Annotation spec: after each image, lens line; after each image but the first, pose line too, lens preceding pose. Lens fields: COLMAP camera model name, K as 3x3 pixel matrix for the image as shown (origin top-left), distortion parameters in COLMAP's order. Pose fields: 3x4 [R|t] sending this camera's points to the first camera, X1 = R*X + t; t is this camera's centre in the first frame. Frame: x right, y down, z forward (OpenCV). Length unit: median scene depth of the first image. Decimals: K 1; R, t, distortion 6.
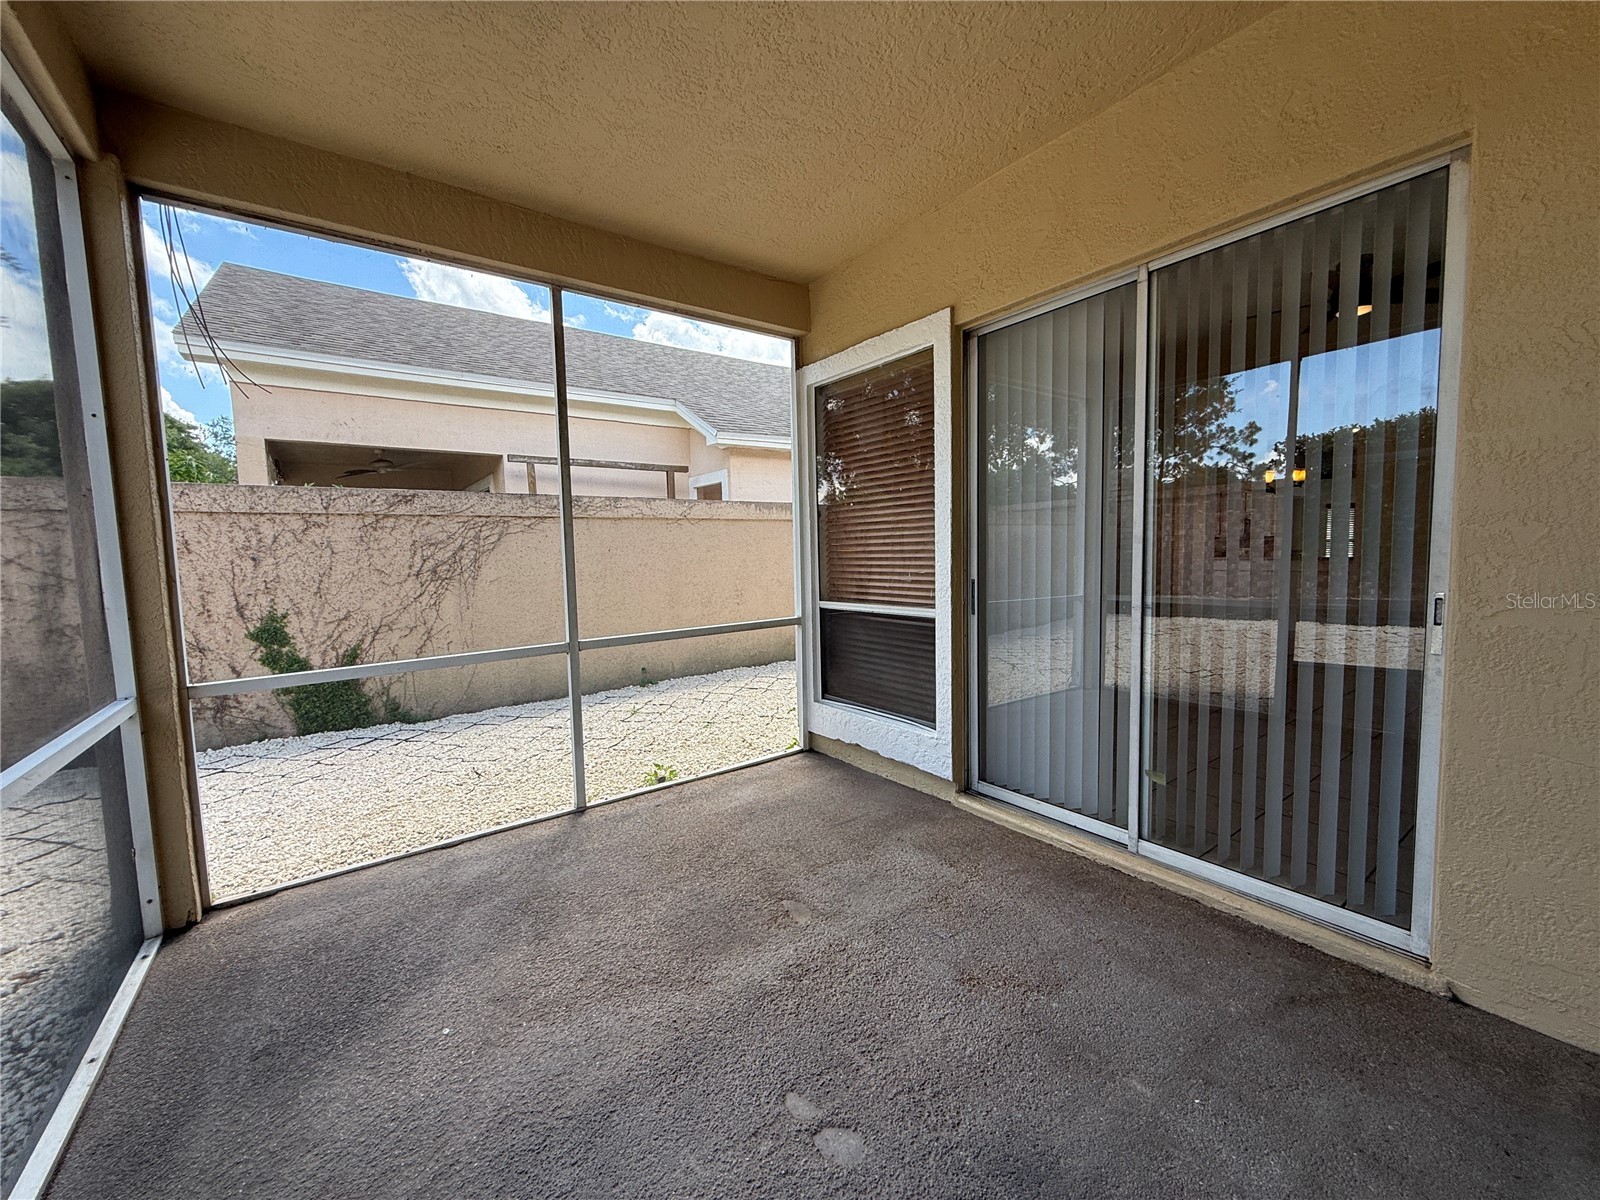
lens RADIAL K [[637.6, 0, 796.7], [0, 637.6, 600.2], [0, 0, 1]] dist [-0.000371, 0.000497]
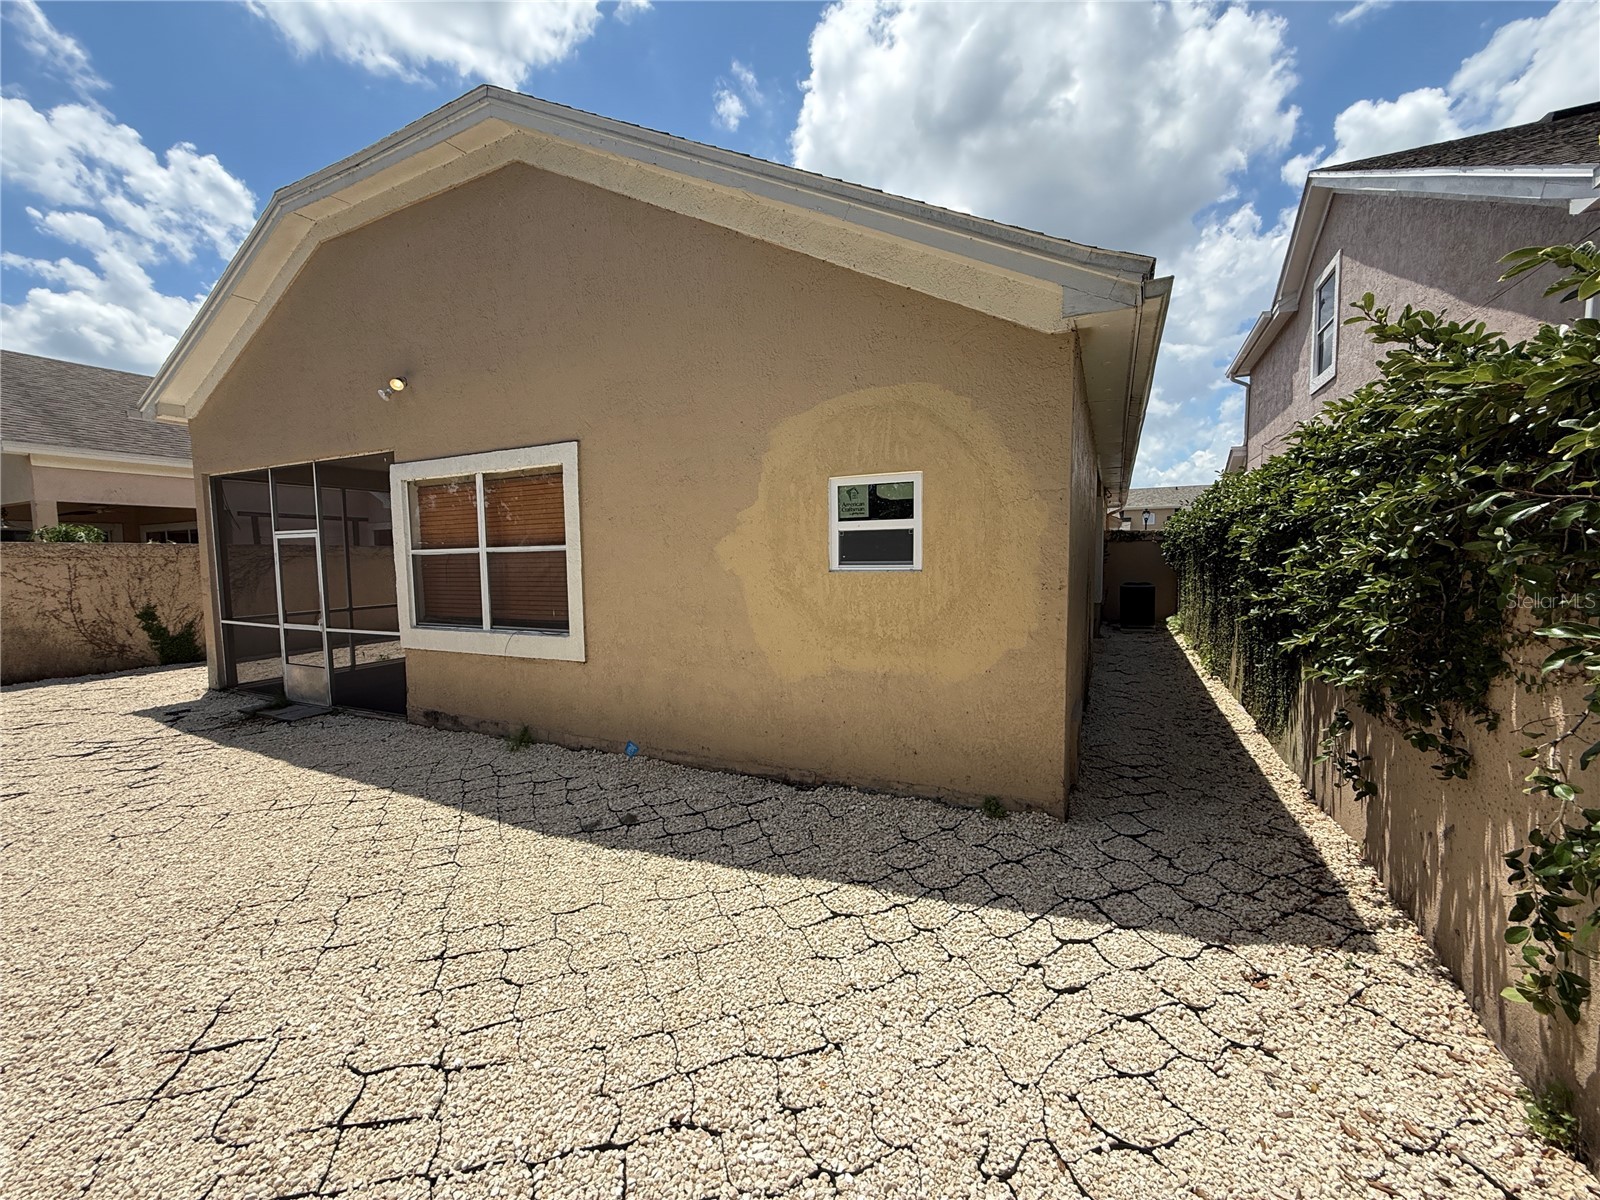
lens RADIAL K [[637.6, 0, 796.7], [0, 637.6, 600.2], [0, 0, 1]] dist [-0.000371, 0.000497]
pose [[0.887840, -0.020808, 0.459681, 0.101310], [0.027480, 0.999592, -0.007827, 0.091426], [-0.459331, 0.019581, 0.888049, -2.079437]]
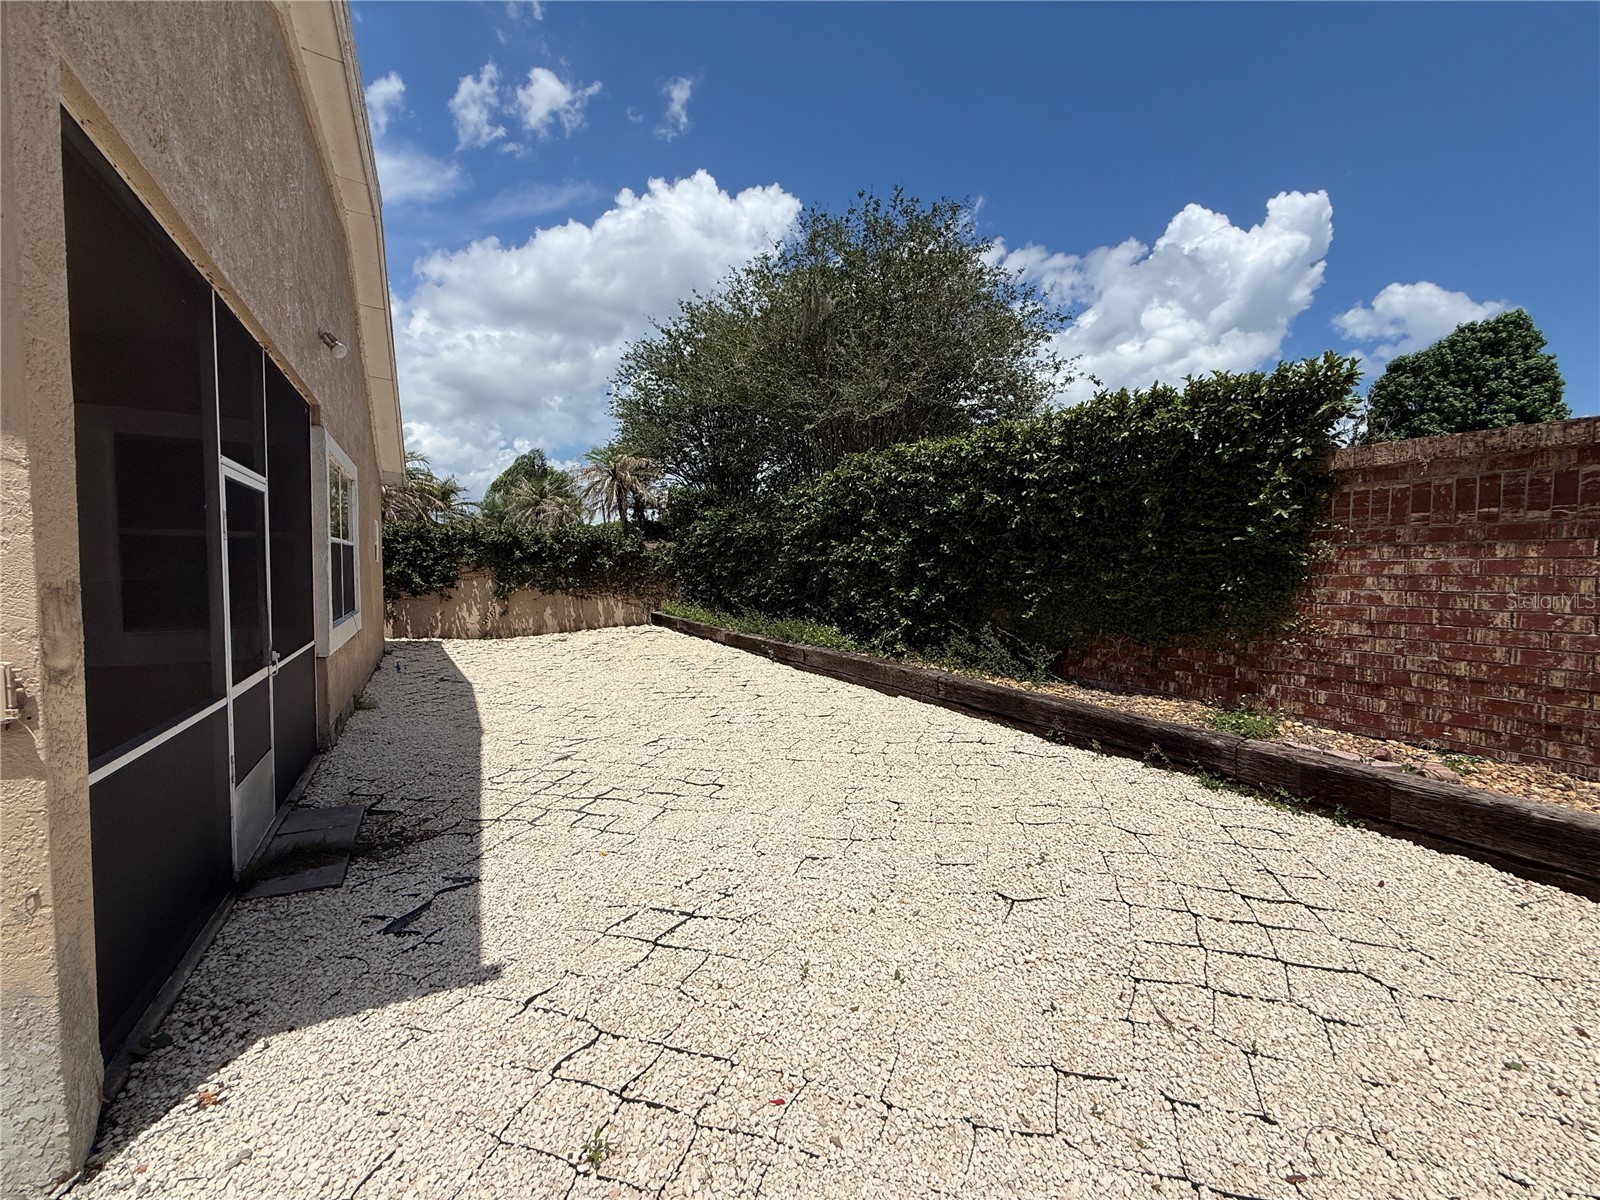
lens RADIAL K [[637.6, 0, 796.7], [0, 637.6, 600.2], [0, 0, 1]] dist [-0.000371, 0.000497]
pose [[-0.992620, 0.006714, 0.121082, -1.115795], [0.021597, 0.992292, 0.122027, -0.073582], [-0.119329, 0.123742, -0.985113, 0.891518]]
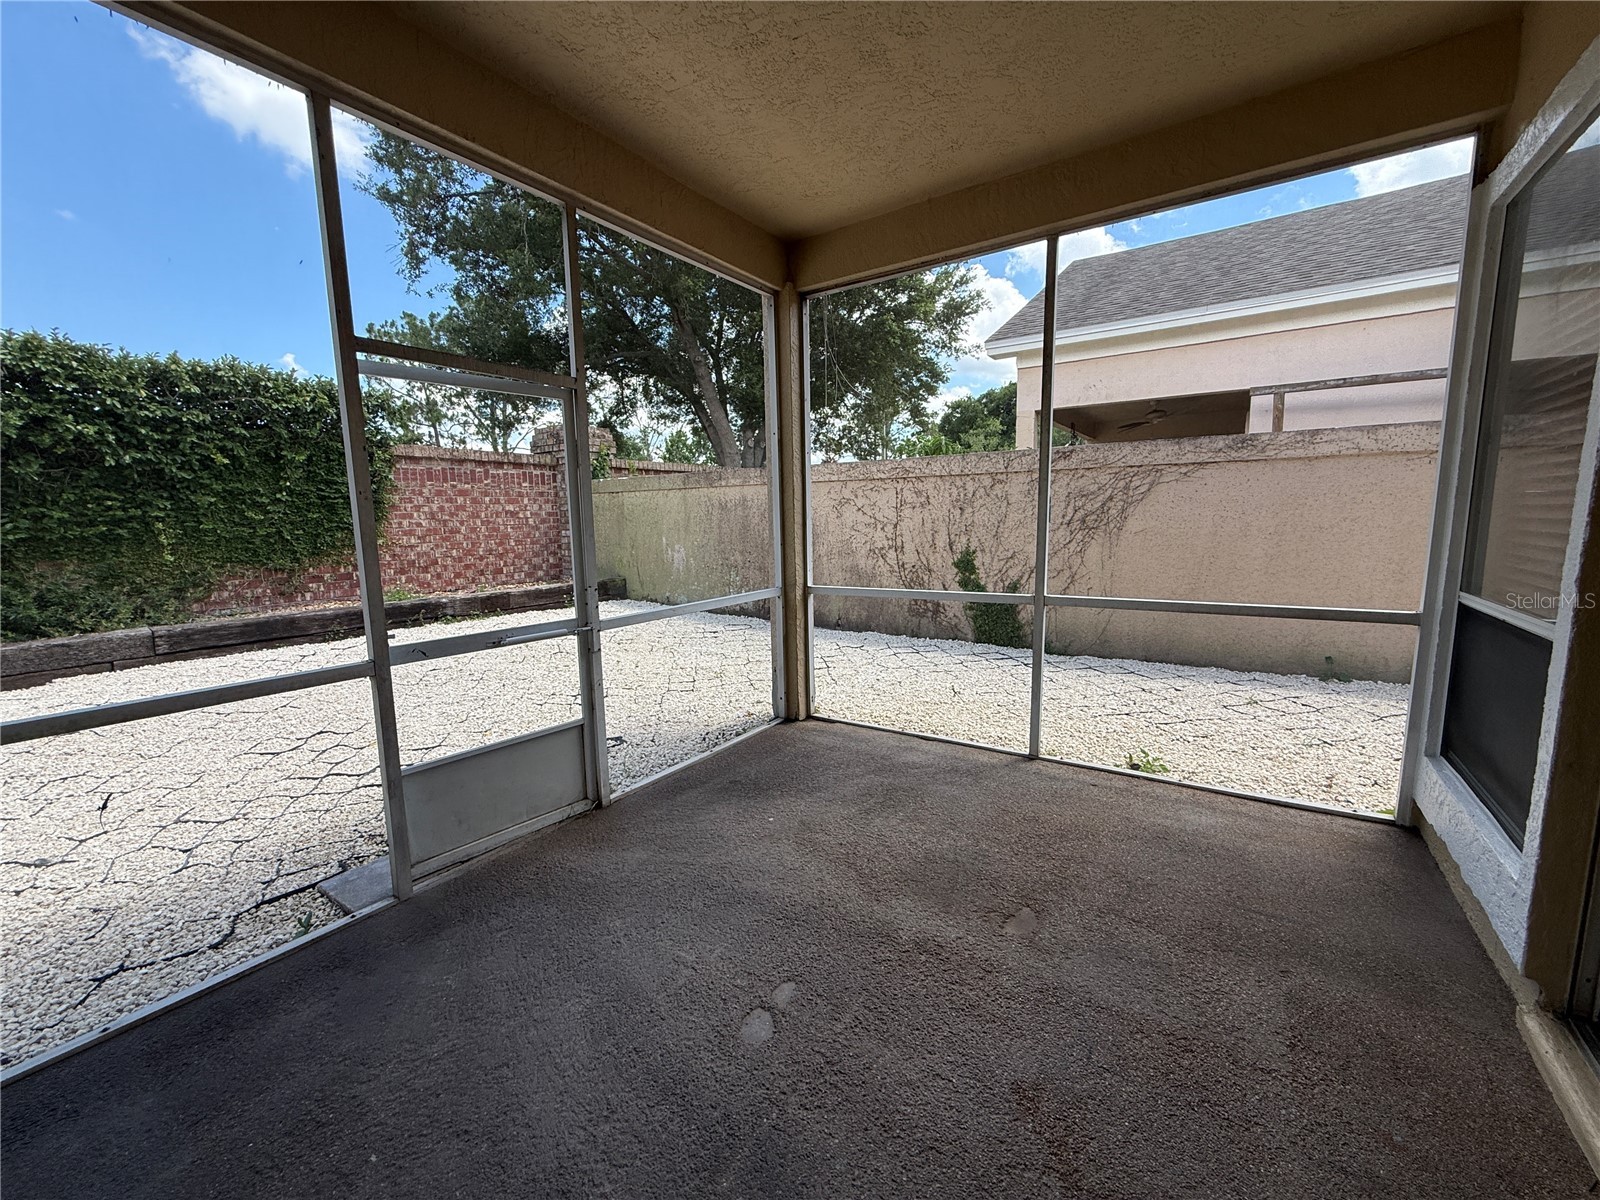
lens RADIAL K [[637.6, 0, 796.7], [0, 637.6, 600.2], [0, 0, 1]] dist [-0.000371, 0.000497]
pose [[0.328991, 0.142972, -0.933447, 0.393096], [-0.061785, 0.989614, 0.129799, -0.029568], [0.942310, 0.014970, 0.334408, 0.241523]]
